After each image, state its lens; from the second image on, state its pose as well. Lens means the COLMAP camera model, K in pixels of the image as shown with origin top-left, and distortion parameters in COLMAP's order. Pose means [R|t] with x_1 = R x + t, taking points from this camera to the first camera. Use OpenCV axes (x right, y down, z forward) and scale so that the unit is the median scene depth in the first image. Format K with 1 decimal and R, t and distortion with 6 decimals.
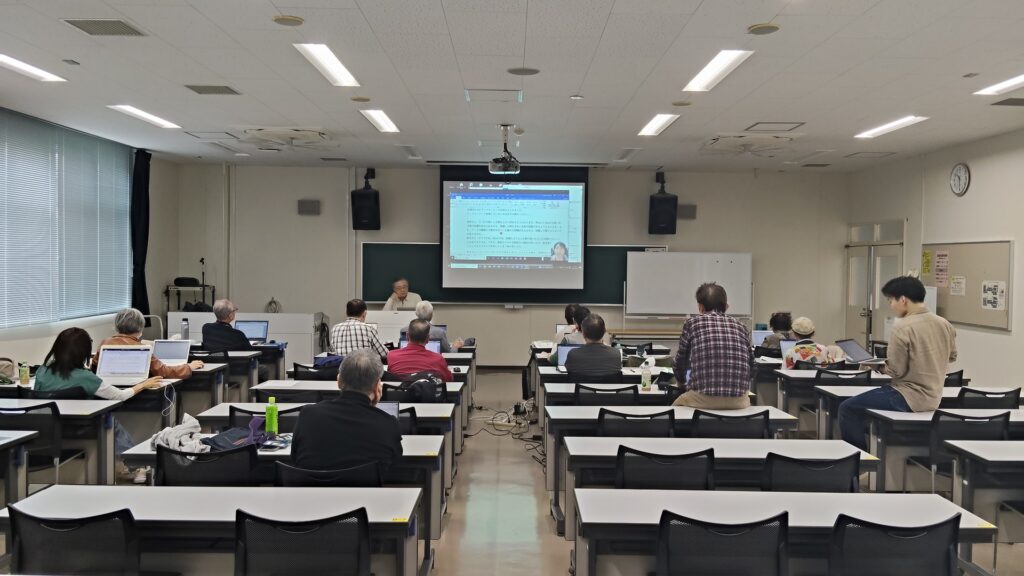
lens RADIAL K [[842.6, 0, 512.0], [0, 842.6, 288.0], [0, 0, 1]] dist [-0.001205, -0.001058]
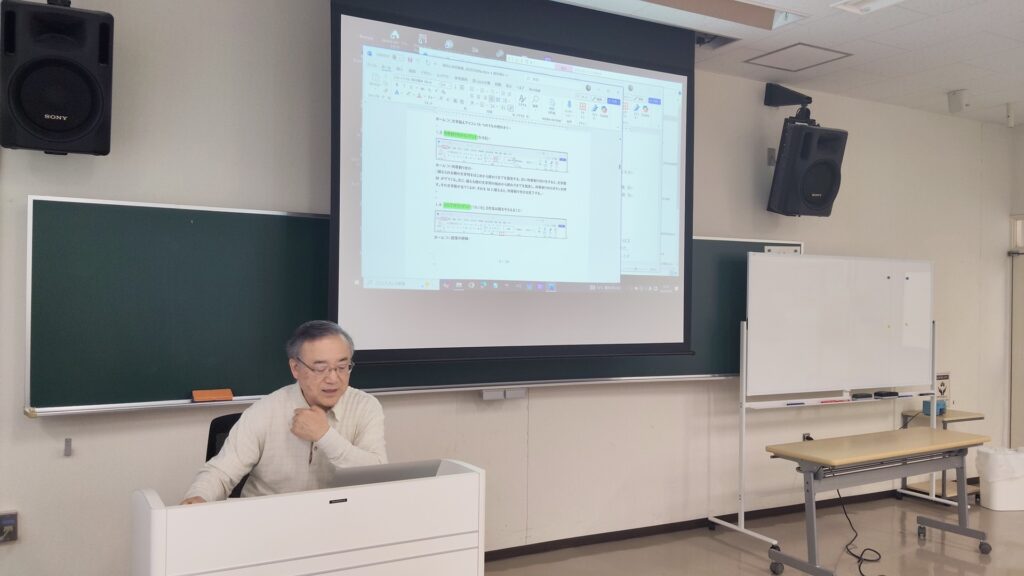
lens RADIAL K [[842.6, 0, 512.0], [0, 842.6, 288.0], [0, 0, 1]] dist [-0.001205, -0.001058]
pose [[0.867389, 0.005383, 0.497601, -0.180777], [0.006262, 0.999744, -0.021731, -0.016318], [-0.497591, 0.021966, 0.867134, 0.688714]]
